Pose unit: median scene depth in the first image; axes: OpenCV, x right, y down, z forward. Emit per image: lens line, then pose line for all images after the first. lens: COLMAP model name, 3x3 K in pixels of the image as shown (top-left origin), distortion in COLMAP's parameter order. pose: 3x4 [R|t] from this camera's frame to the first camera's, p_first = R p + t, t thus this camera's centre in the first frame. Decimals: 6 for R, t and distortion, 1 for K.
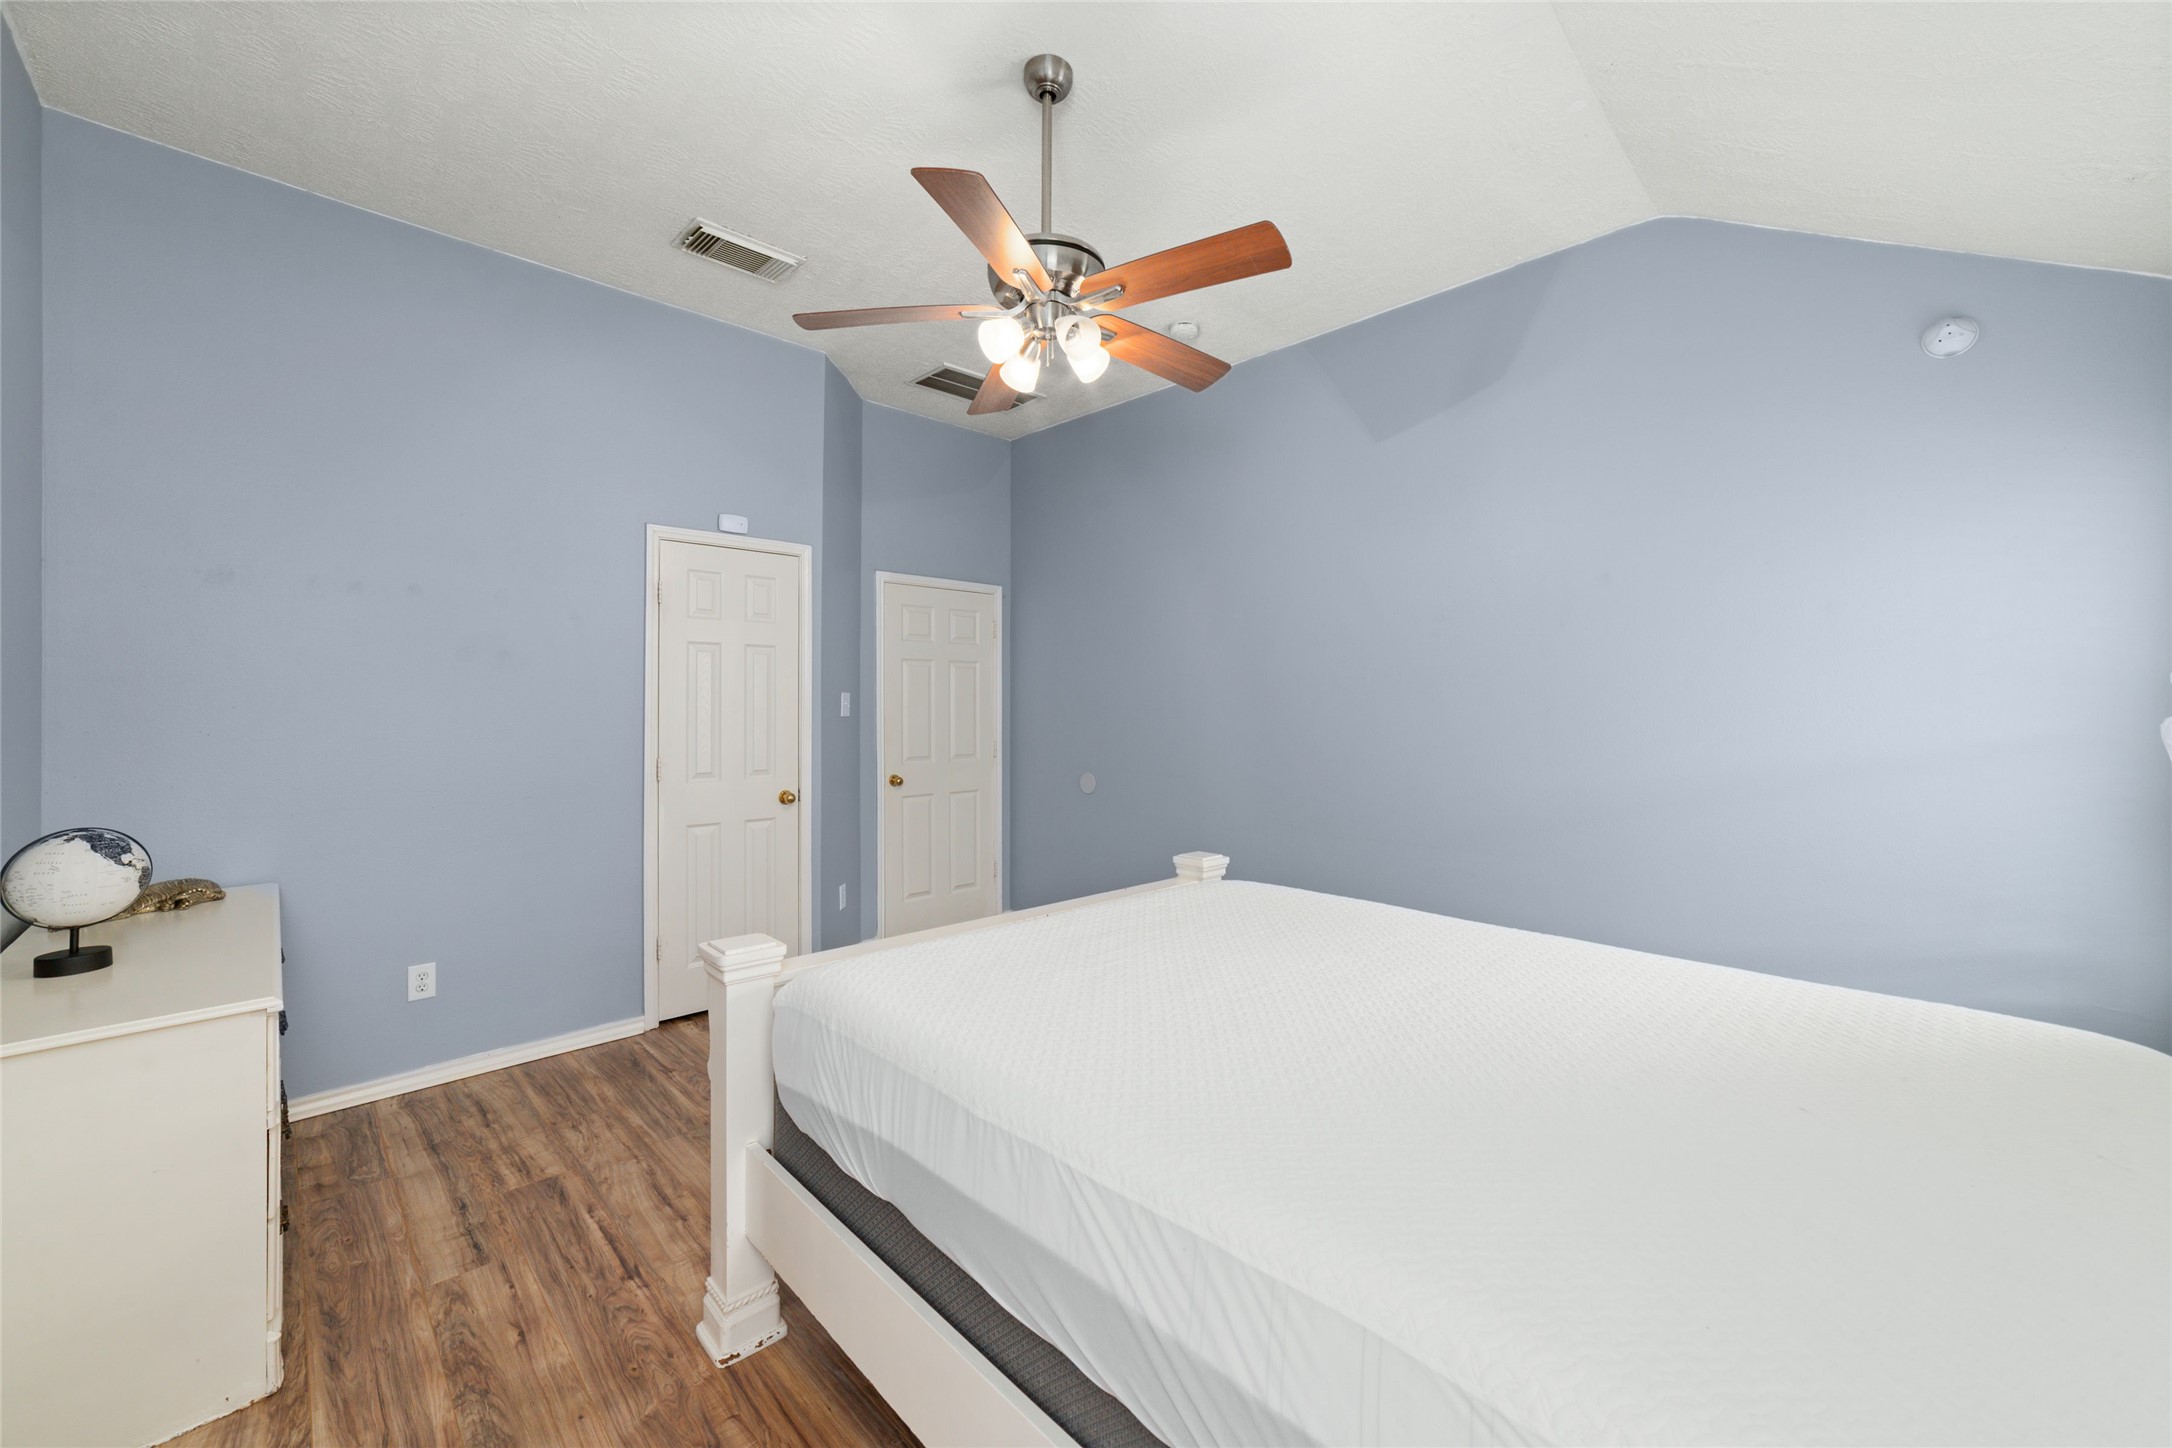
lens RADIAL K [[831.0, 0, 1088.4], [0, 831.0, 717.8], [0, 0, 1]] dist [-0.026578, 0.005670]
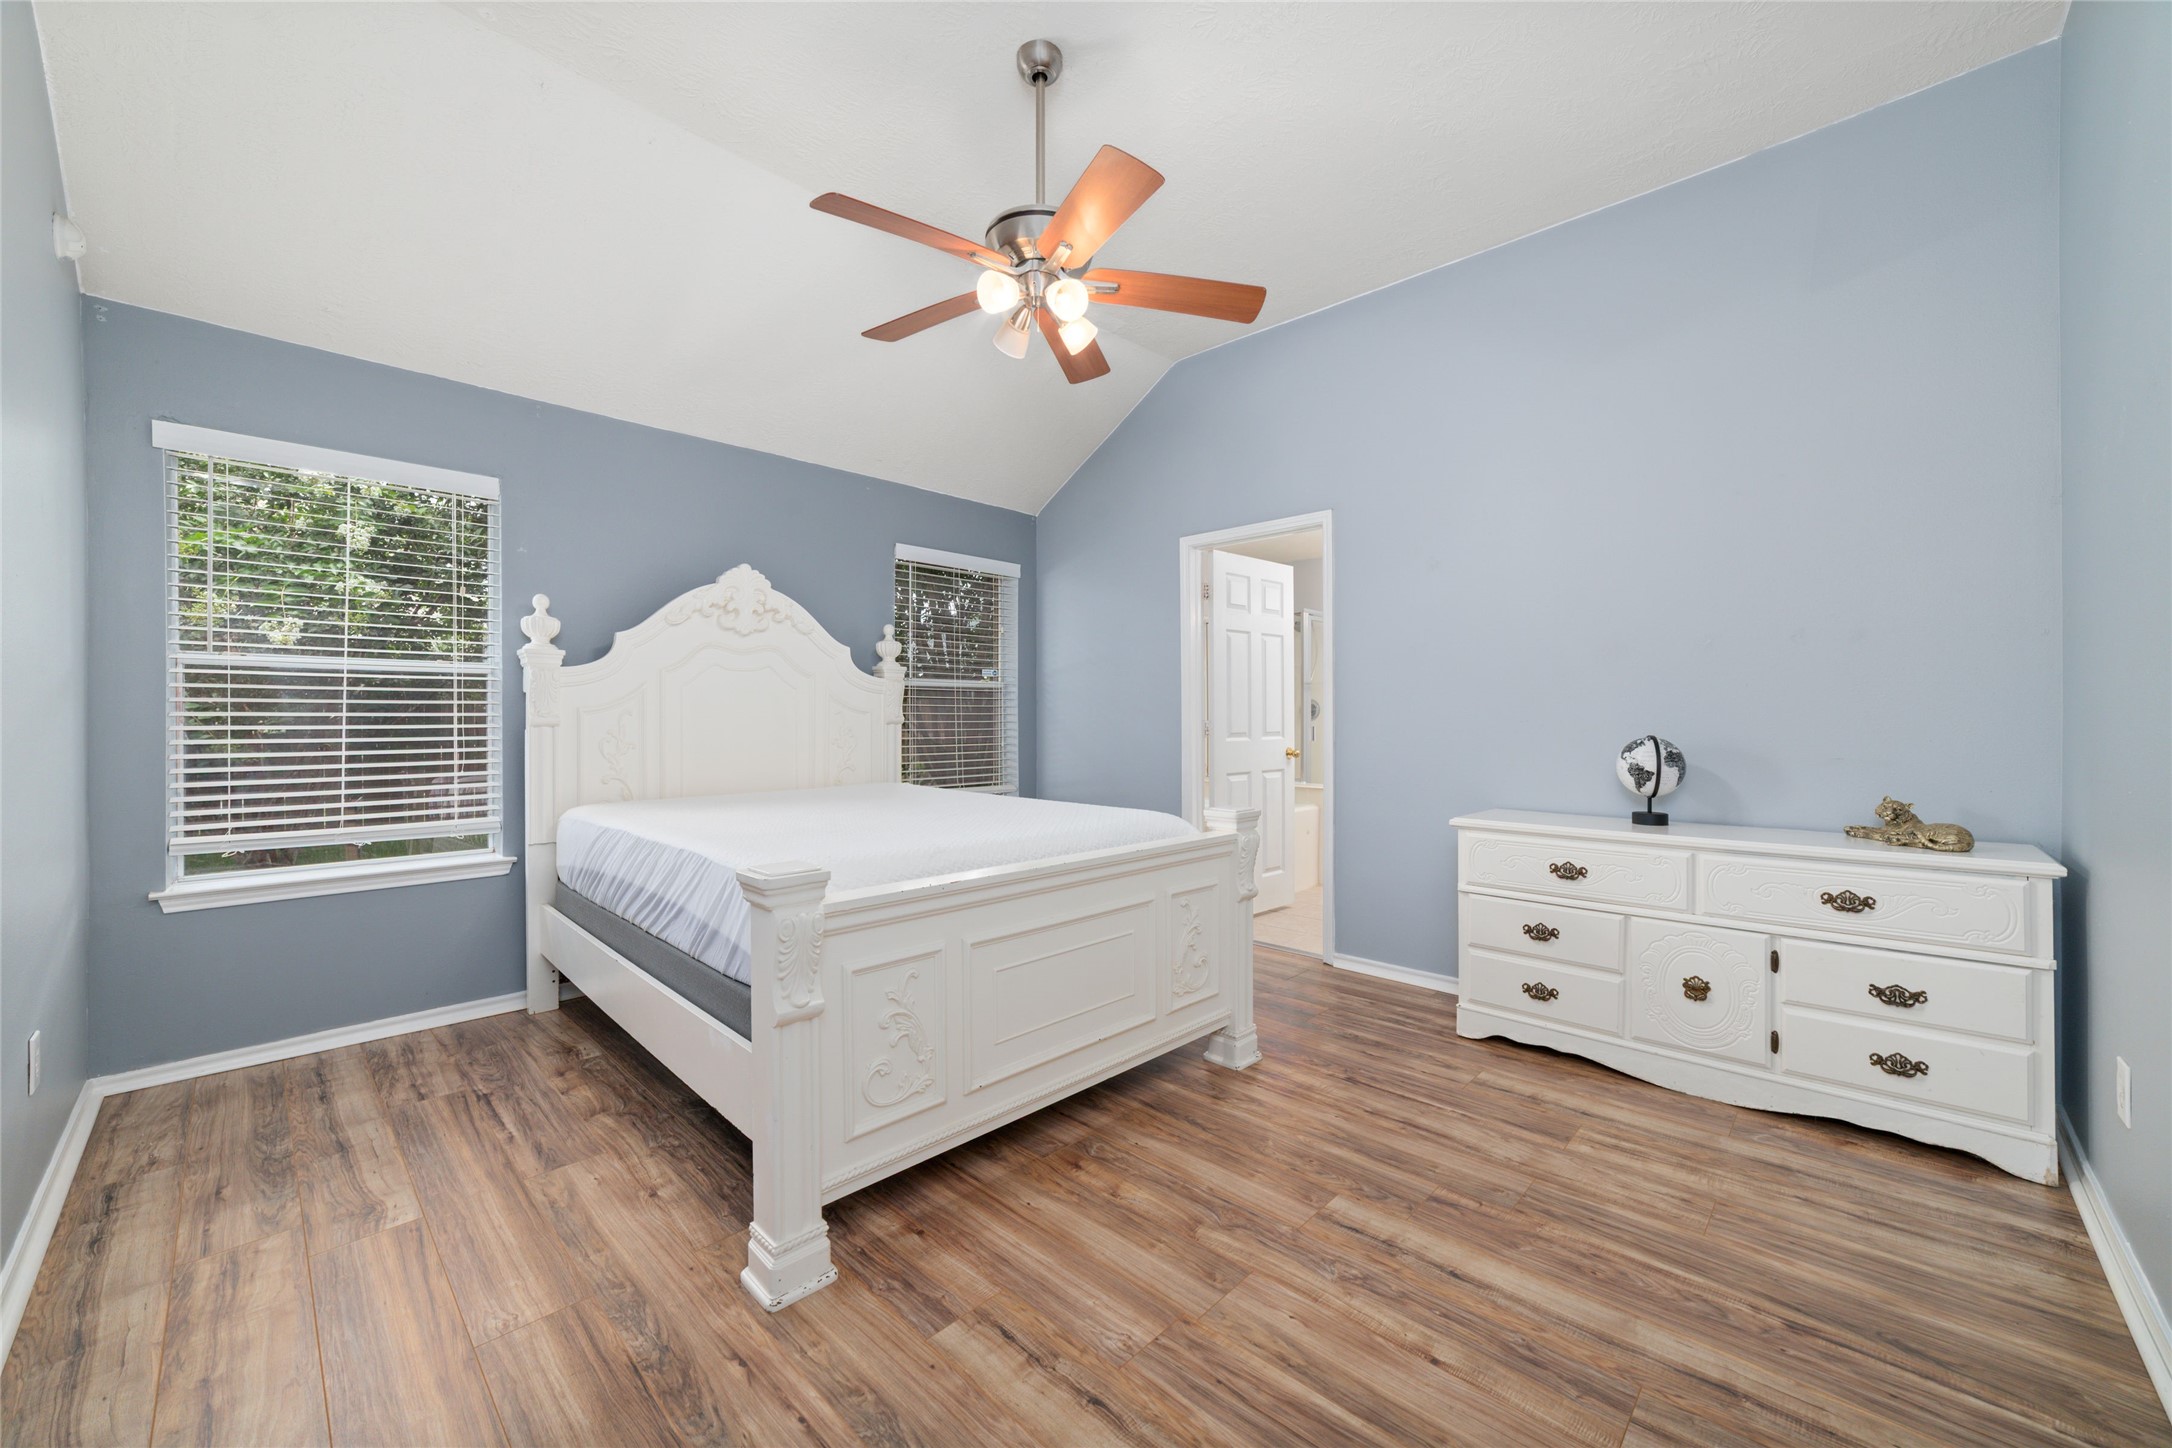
lens RADIAL K [[831.0, 0, 1088.4], [0, 831.0, 717.8], [0, 0, 1]] dist [-0.026578, 0.005670]
pose [[-0.999225, 0.014746, -0.036483, -0.068889], [0.013964, 0.999669, 0.021593, 0.037914], [0.036790, 0.021067, -0.999101, 1.954412]]
